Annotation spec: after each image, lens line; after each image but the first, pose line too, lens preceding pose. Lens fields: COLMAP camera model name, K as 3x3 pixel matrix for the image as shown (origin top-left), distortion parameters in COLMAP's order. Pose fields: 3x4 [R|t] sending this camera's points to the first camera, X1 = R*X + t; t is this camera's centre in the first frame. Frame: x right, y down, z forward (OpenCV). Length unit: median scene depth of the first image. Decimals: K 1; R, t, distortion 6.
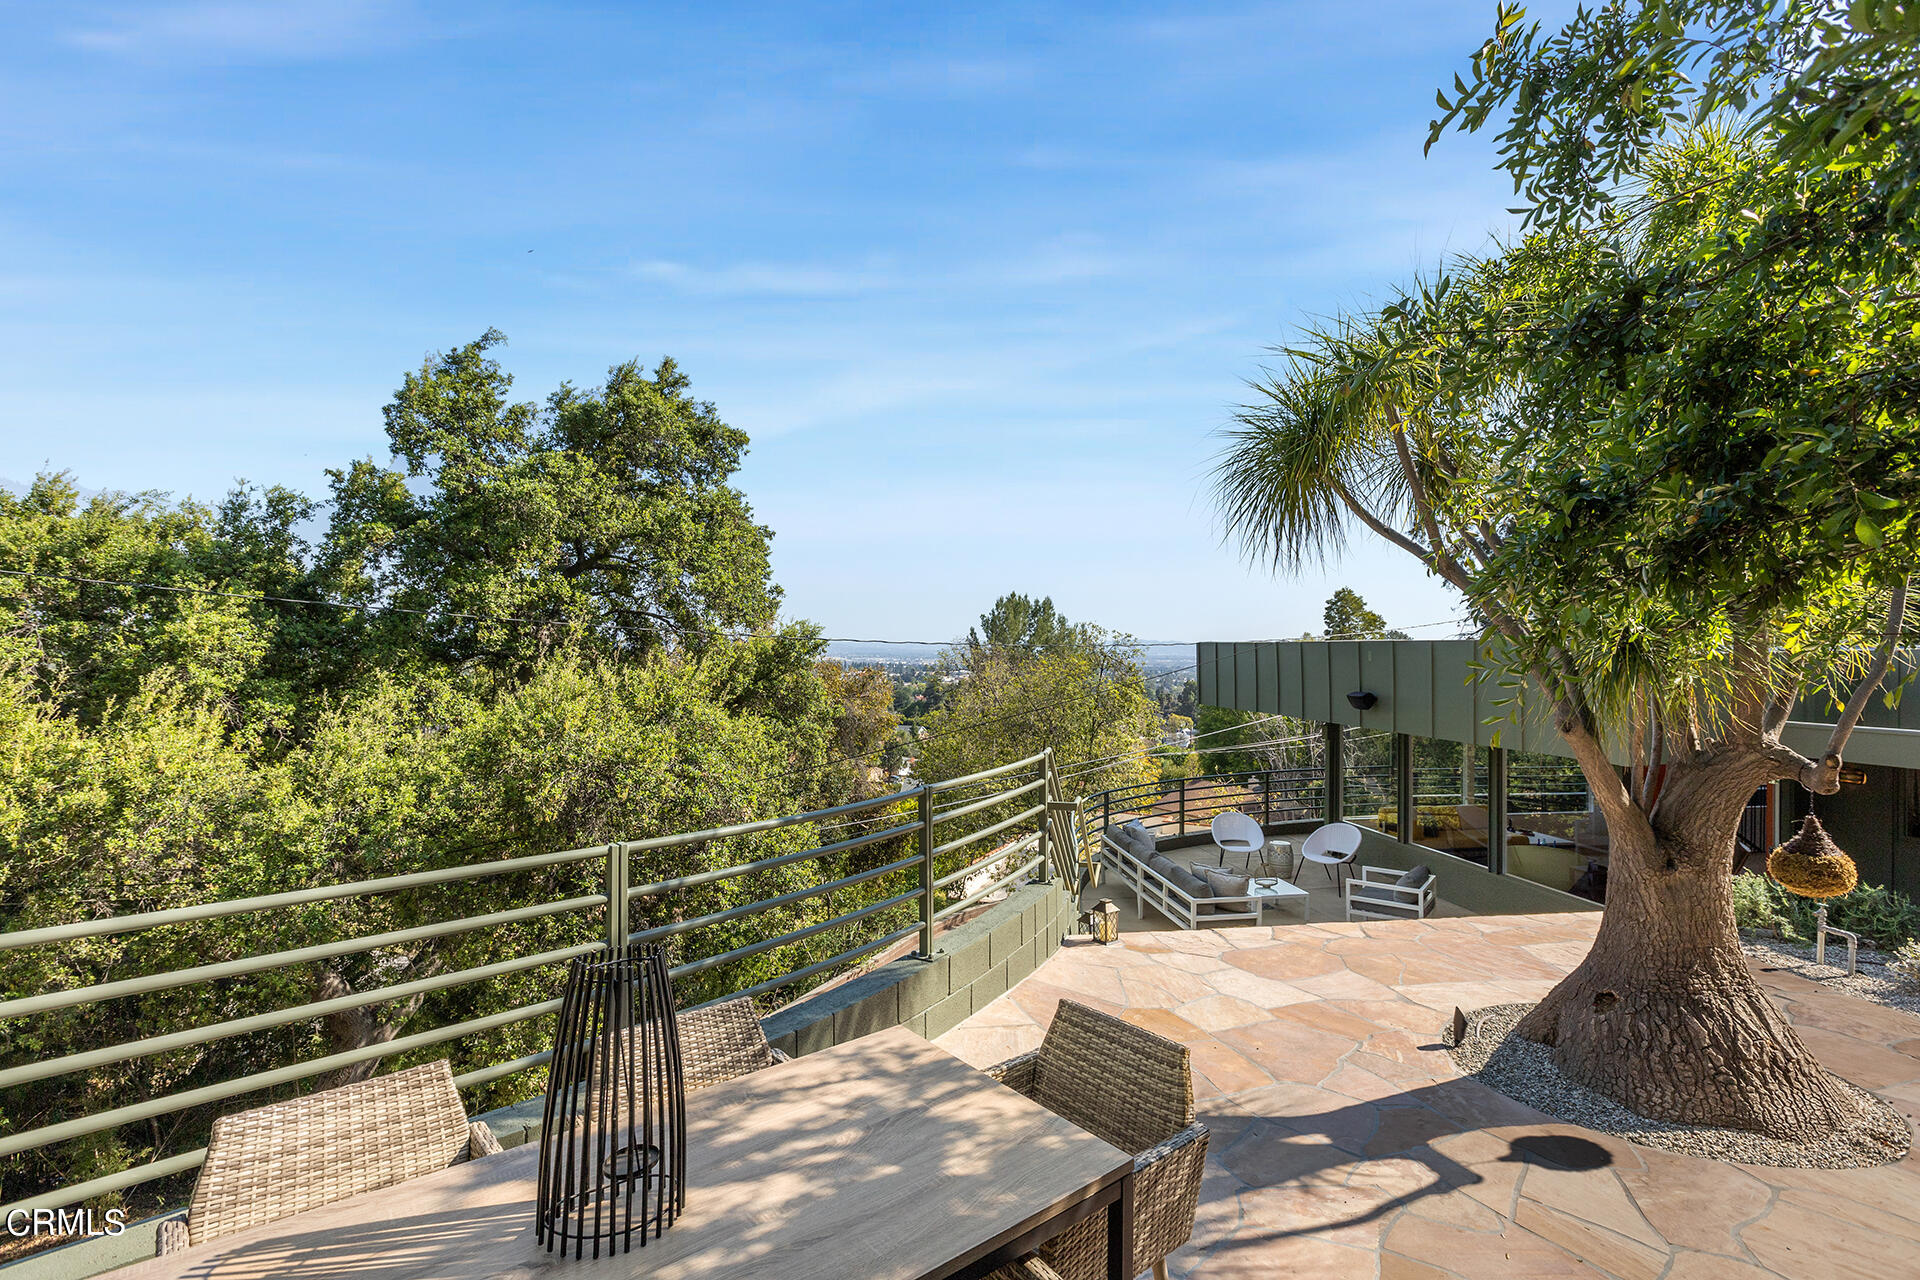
lens RADIAL K [[847.3, 0, 960.0], [0, 847.3, 640.0], [0, 0, 1]] dist [0.003461, 0.000105]
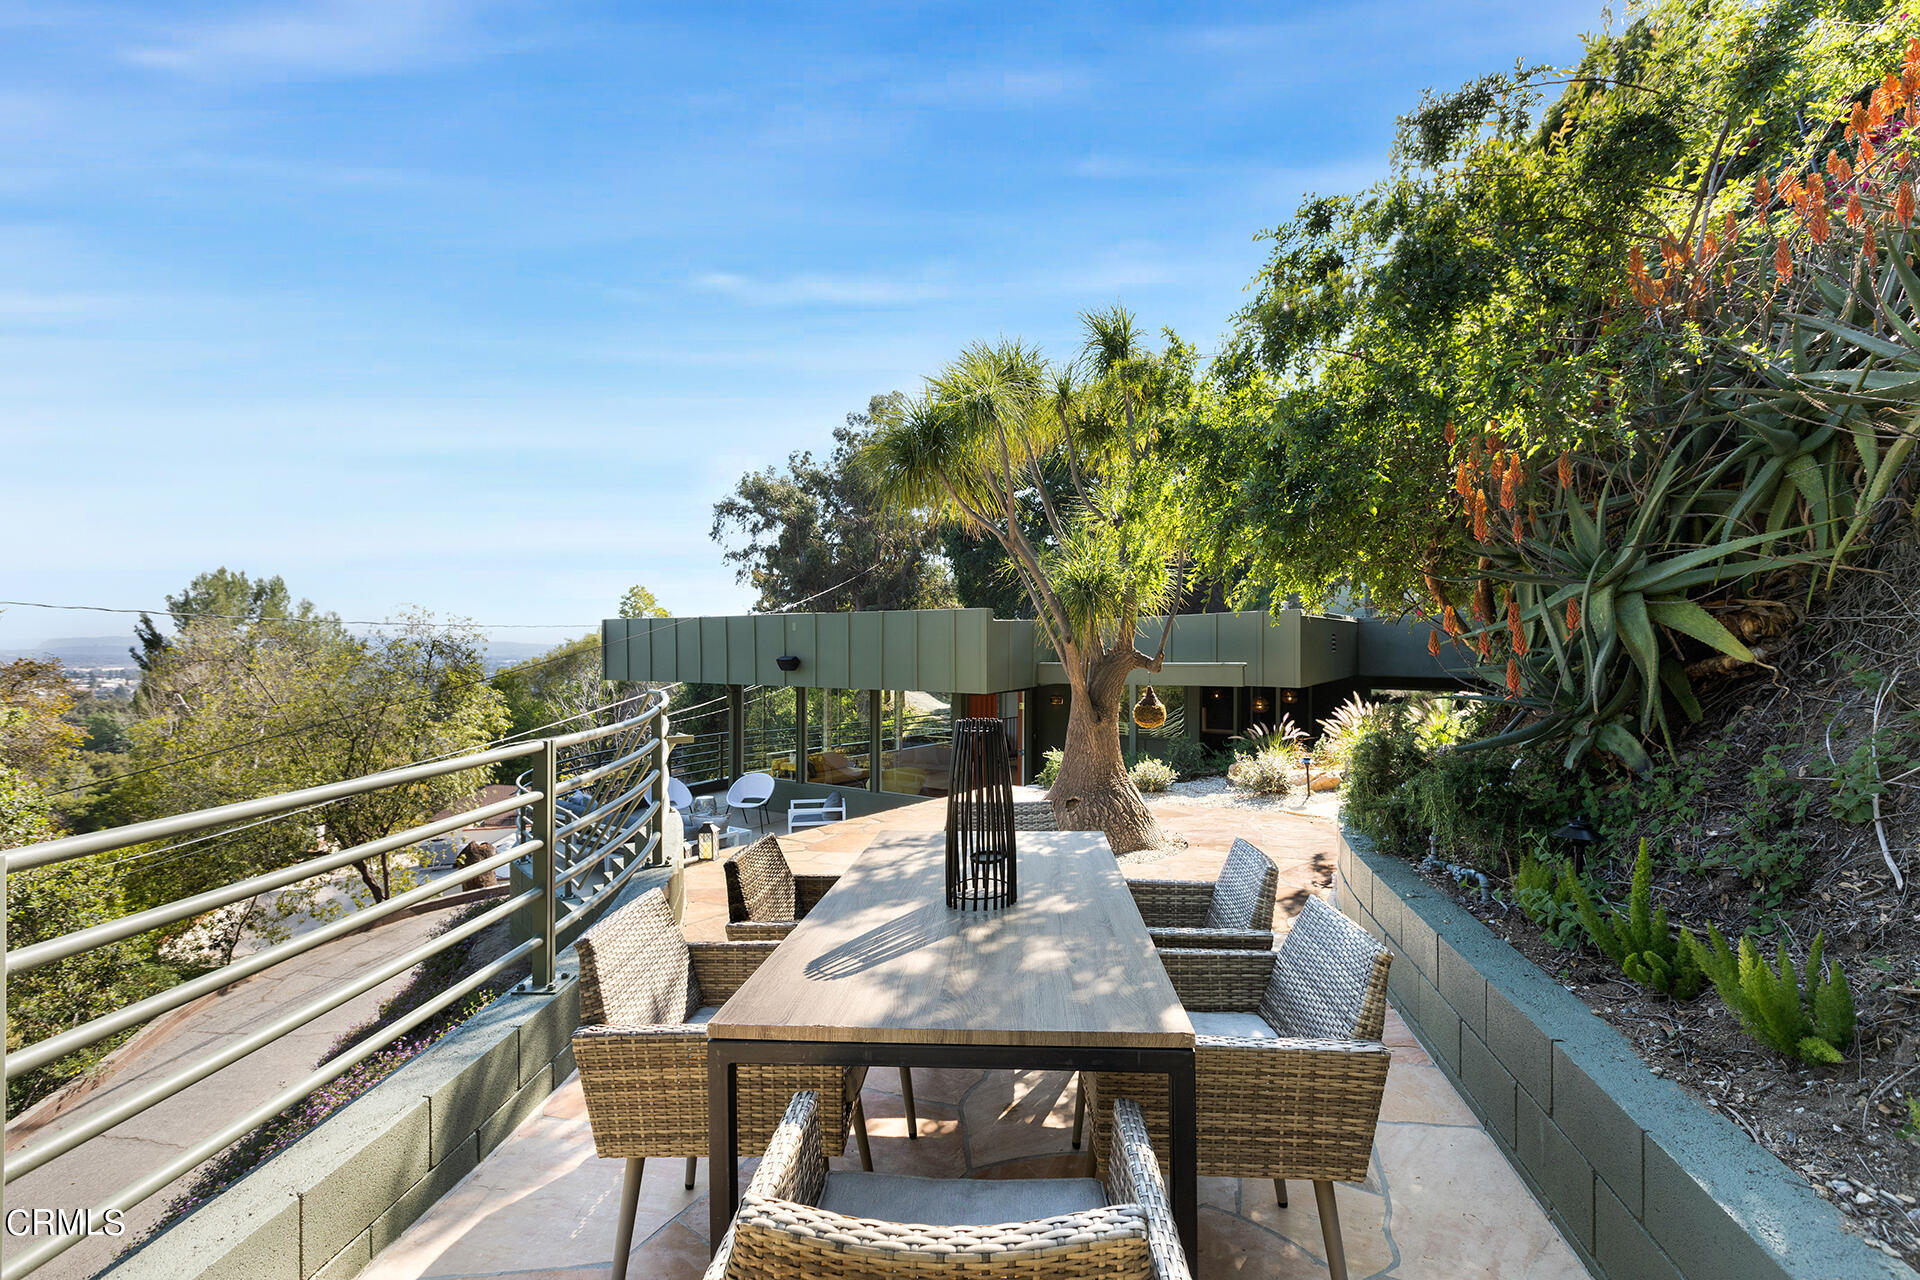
lens RADIAL K [[847.3, 0, 960.0], [0, 847.3, 640.0], [0, 0, 1]] dist [0.003461, 0.000105]
pose [[0.698911, -0.000728, 0.715208, -0.195693], [-0.003264, 0.999986, 0.004207, 0.030747], [-0.715201, -0.005275, 0.698899, -0.004706]]
